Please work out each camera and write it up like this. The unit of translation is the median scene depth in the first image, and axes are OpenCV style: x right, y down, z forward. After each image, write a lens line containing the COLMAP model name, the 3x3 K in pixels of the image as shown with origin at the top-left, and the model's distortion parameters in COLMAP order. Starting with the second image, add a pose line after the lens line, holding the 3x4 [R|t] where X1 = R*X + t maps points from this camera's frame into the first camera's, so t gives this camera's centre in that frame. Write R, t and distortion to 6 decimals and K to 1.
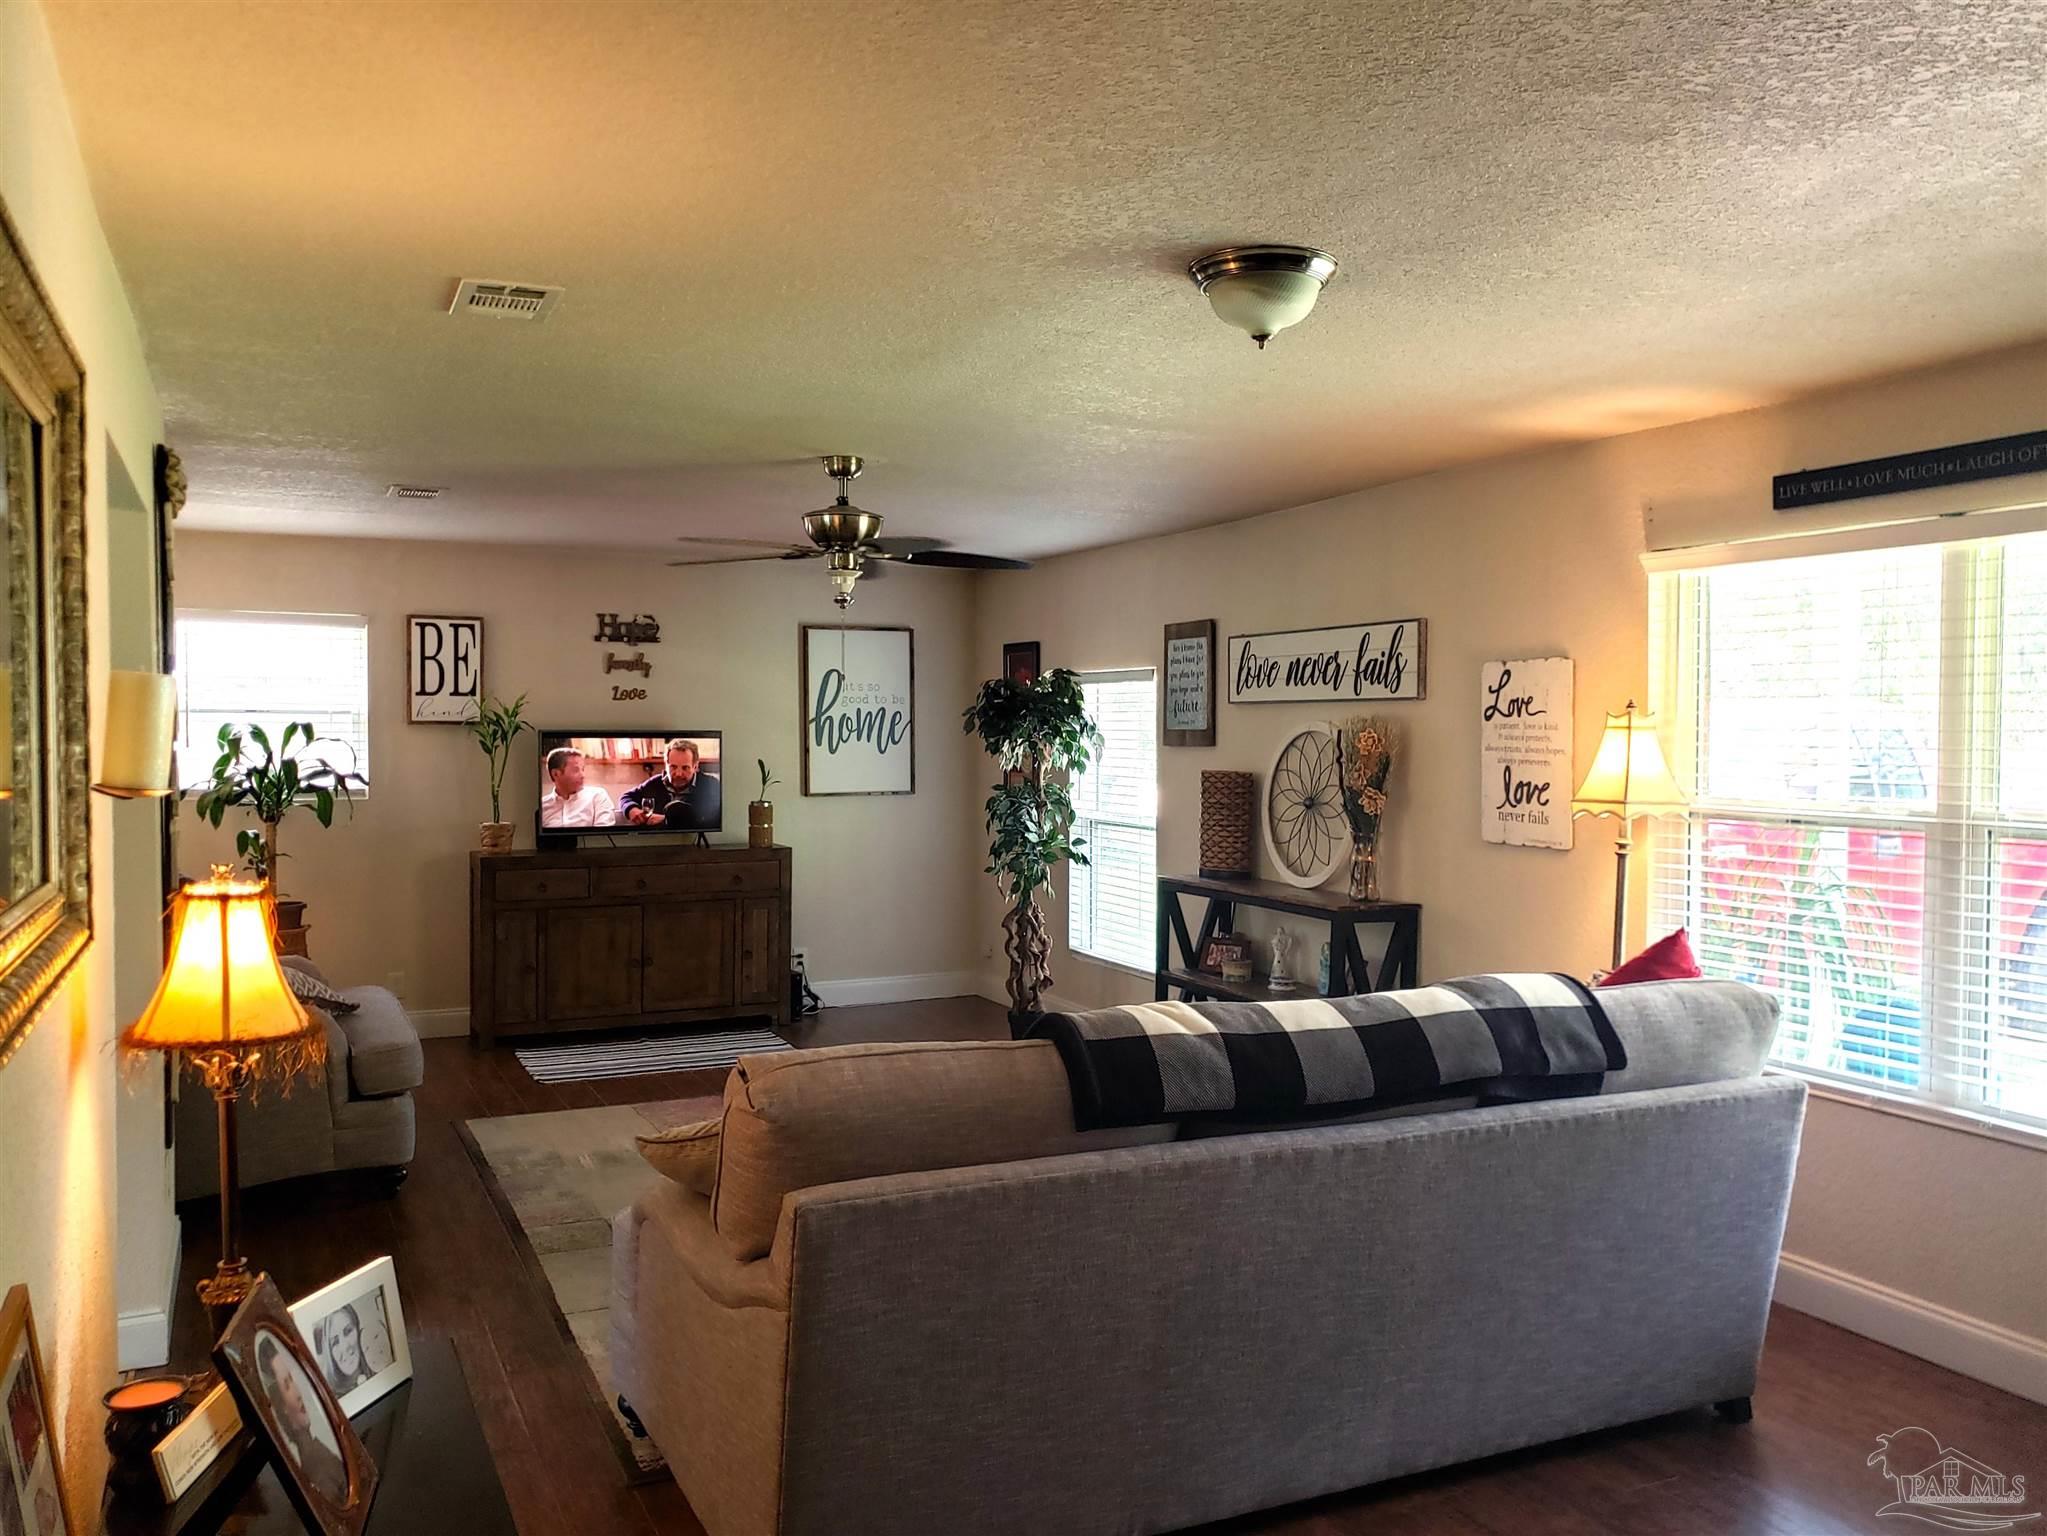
lens RADIAL K [[1623.1, 0, 1004.1], [0, 1623.1, 813.1], [0, 0, 1]] dist [0.100249, -0.080256]
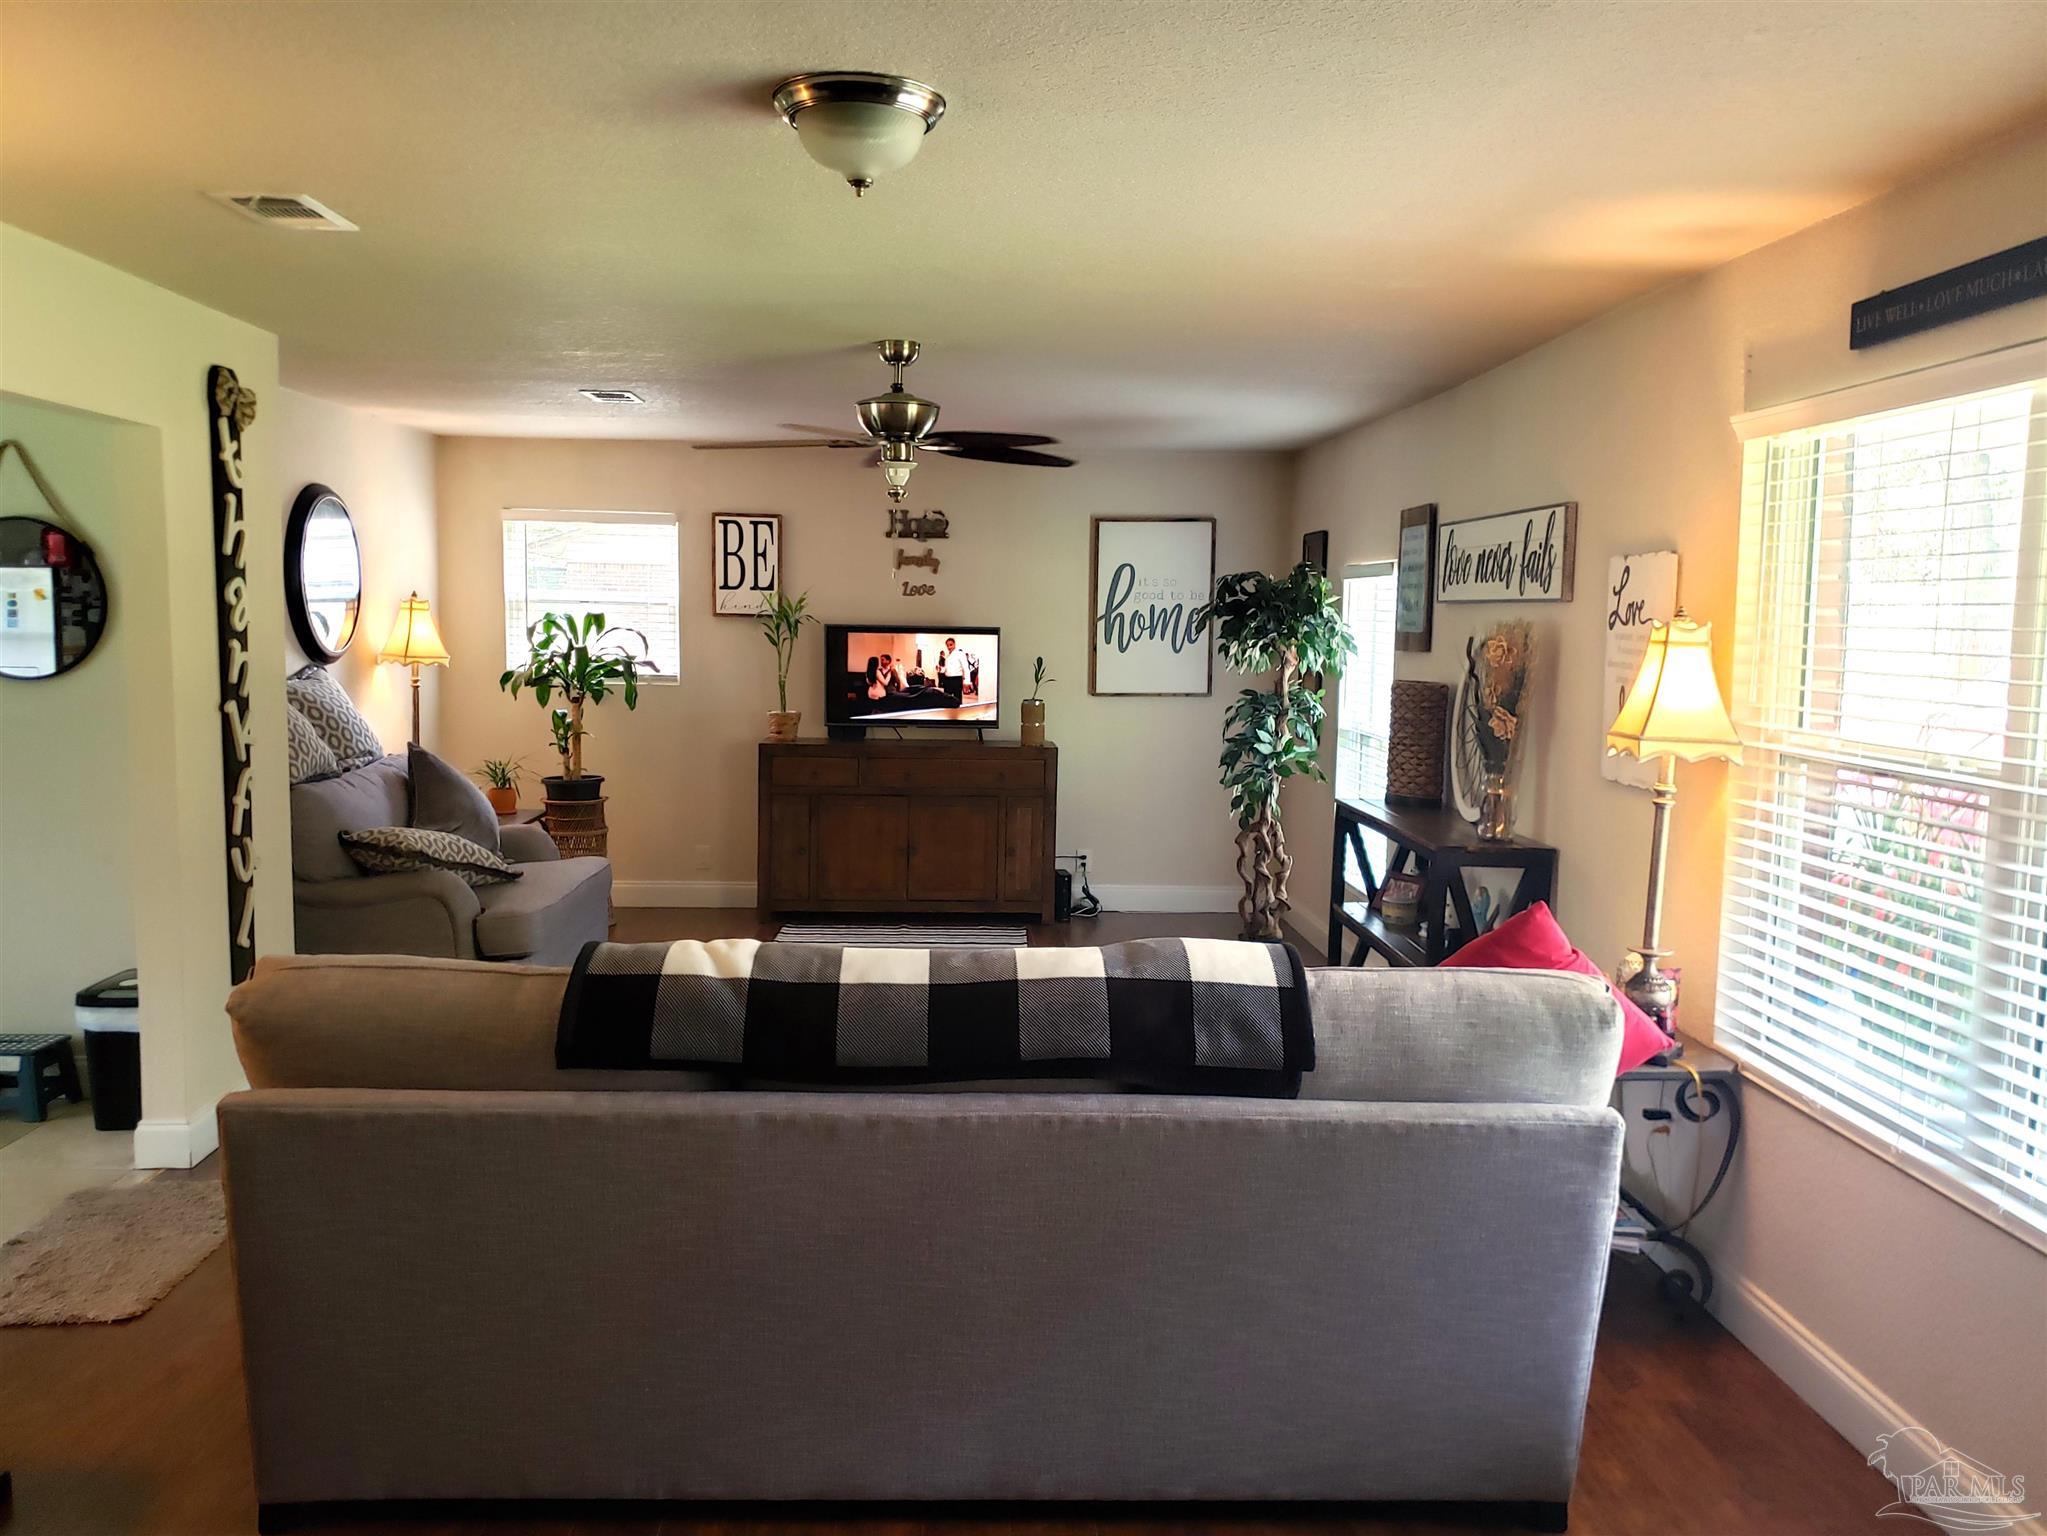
lens RADIAL K [[1623.1, 0, 982.0], [0, 1623.1, 795.5], [0, 0, 1]] dist [0.100249, -0.080256]
pose [[0.914284, 0.057661, -0.400949, 0.314335], [-0.035379, 0.997401, 0.062763, -0.013645], [0.403526, -0.043198, 0.913948, 0.121158]]
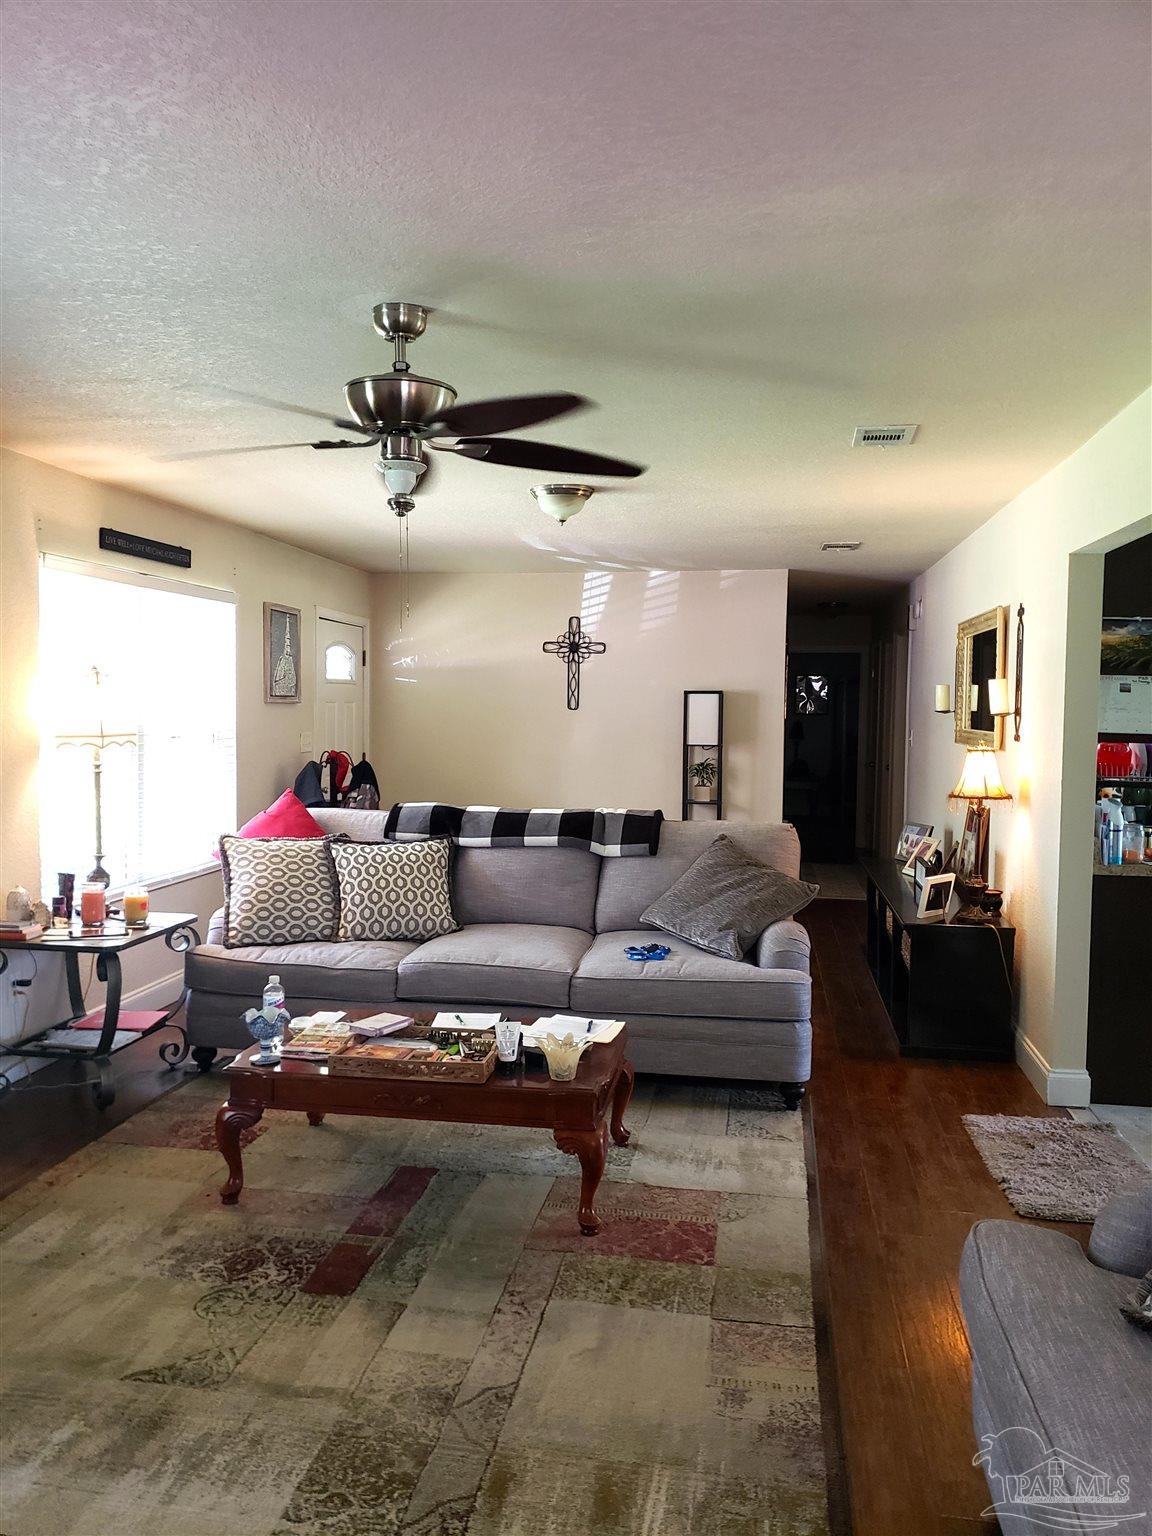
lens RADIAL K [[1217.9, 0, 565.5], [0, 1217.9, 770.5], [0, 0, 1]] dist [0.100249, -0.080256]
pose [[-0.827722, -0.046429, 0.559214, -0.440664], [0.017771, 0.993902, 0.108823, -0.067608], [-0.560857, 0.100013, -0.821850, 1.311101]]
